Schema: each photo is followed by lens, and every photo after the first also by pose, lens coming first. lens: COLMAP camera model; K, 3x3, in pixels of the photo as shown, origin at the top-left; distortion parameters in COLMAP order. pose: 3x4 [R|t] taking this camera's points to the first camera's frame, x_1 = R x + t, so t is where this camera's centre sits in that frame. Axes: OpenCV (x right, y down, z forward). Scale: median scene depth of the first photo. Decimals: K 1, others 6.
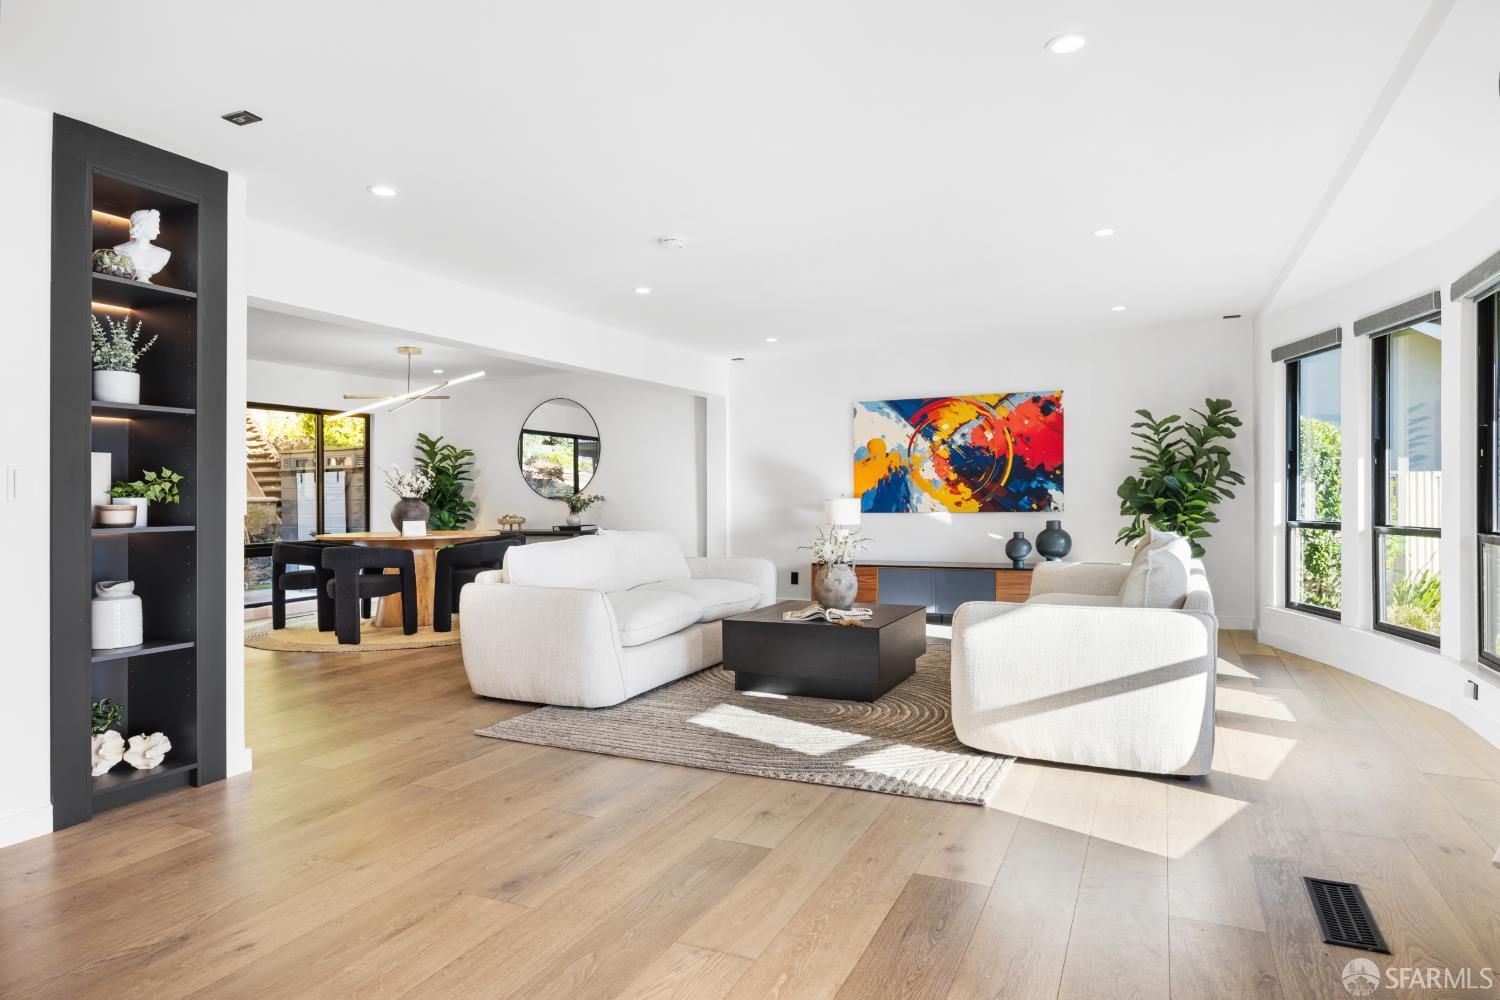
lens RADIAL K [[881.6, 0, 747.8], [0, 881.6, 494.3], [0, 0, 1]] dist [-0.008046, 0.002920]
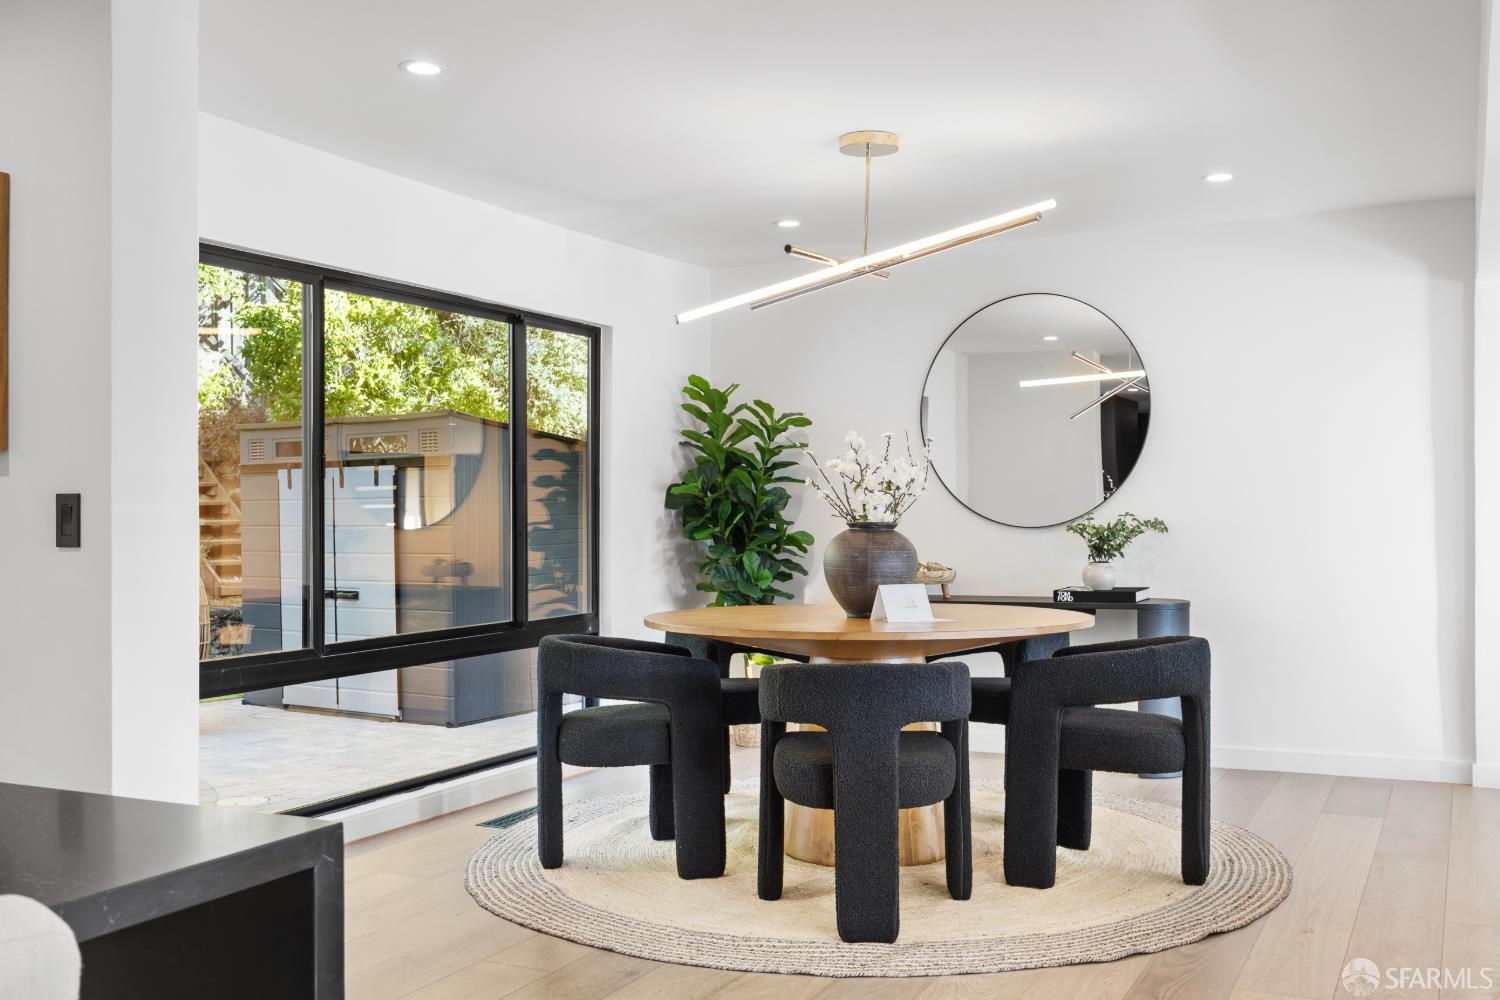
lens RADIAL K [[1440.9, 0, 749.4], [0, 1440.9, 496.9], [0, 0, 1]] dist [-0.004189, 0.000000]
pose [[0.999699, 0.004109, -0.024188, -0.901676], [-0.004404, 0.999916, -0.012174, 0.000978], [0.024136, 0.012277, 0.999633, 0.782994]]
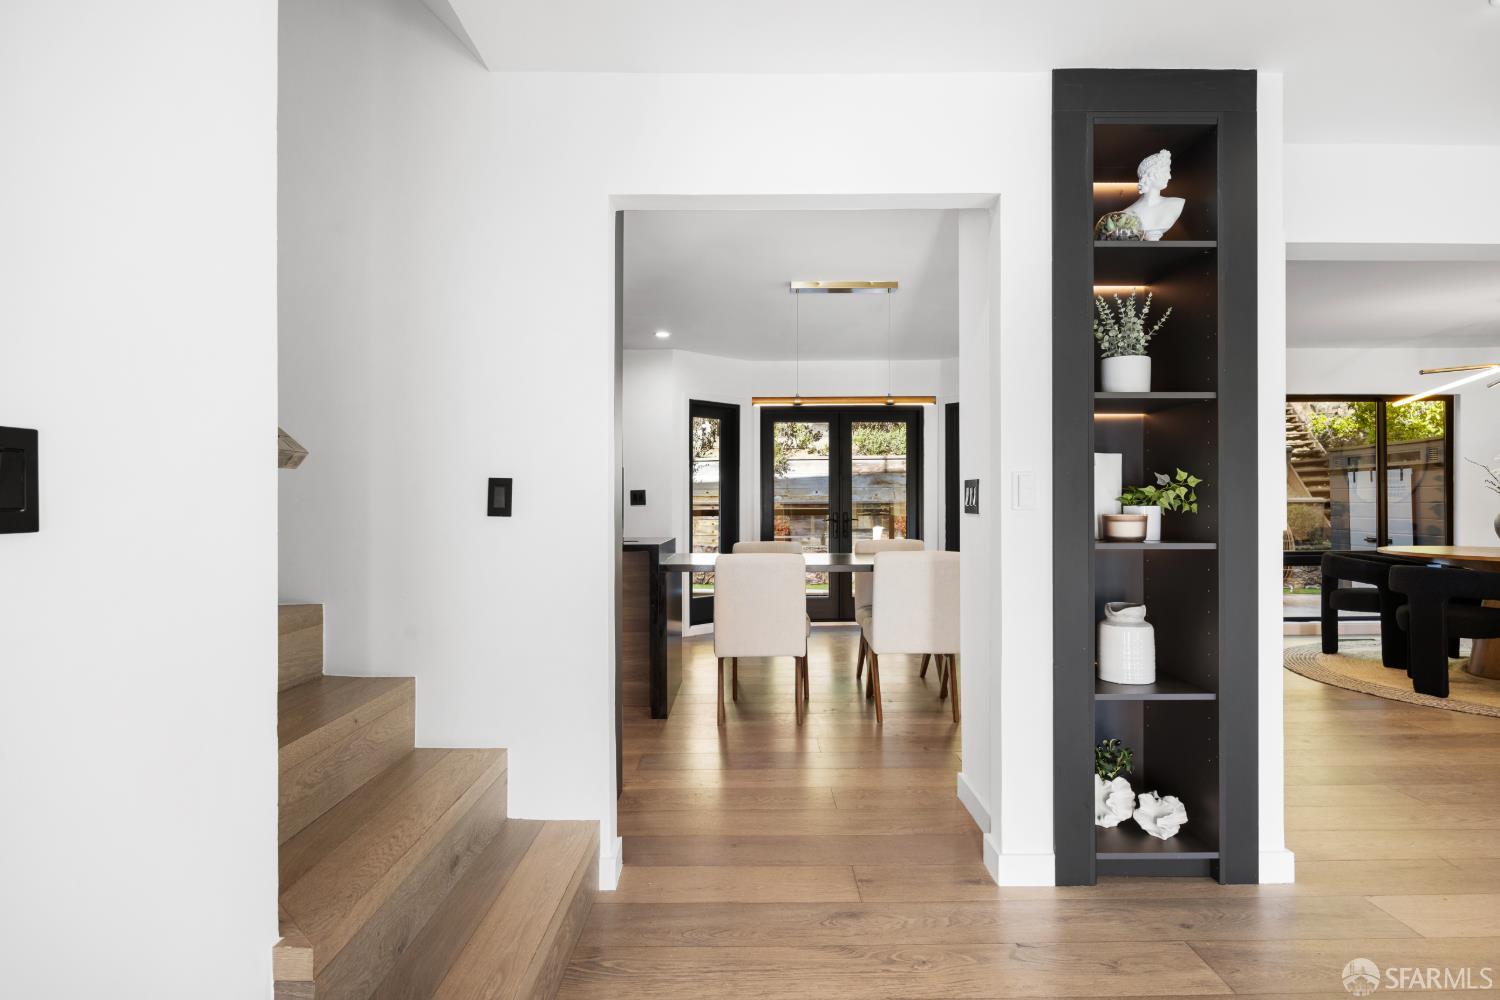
lens RADIAL K [[798.8, 0, 750.5], [0, 798.8, 487.4], [0, 0, 1]] dist [-0.004534, 0.000949]
pose [[0.440638, -0.005650, -0.897667, -0.171743], [-0.000835, 0.999977, -0.006704, -0.007786], [0.897685, 0.003704, 0.440623, 0.309148]]
